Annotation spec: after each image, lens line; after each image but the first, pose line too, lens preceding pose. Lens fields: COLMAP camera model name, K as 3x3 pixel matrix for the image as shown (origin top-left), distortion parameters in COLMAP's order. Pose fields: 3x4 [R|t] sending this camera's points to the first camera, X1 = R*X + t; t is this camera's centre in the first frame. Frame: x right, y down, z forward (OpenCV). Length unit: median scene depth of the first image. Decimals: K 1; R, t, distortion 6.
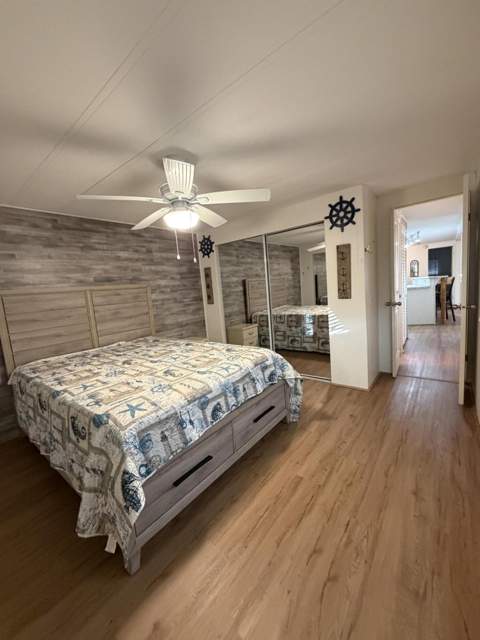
lens RADIAL K [[256.3, 0, 239.6], [0, 256.3, 318.3], [0, 0, 1]] dist [-0.000159, 0.000057]
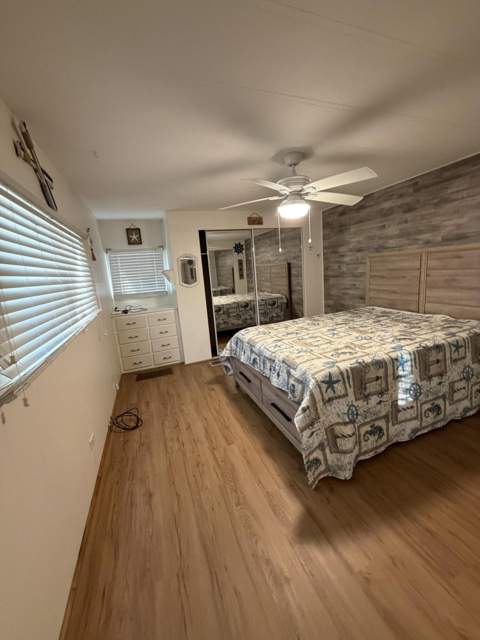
lens RADIAL K [[256.3, 0, 240.6], [0, 256.3, 319.2], [0, 0, 1]] dist [-0.000159, 0.000057]
pose [[-0.501718, 0.282817, -0.817492, 0.679934], [0.014892, 0.947727, 0.318733, -0.210805], [0.864903, 0.147740, -0.479703, 1.010691]]
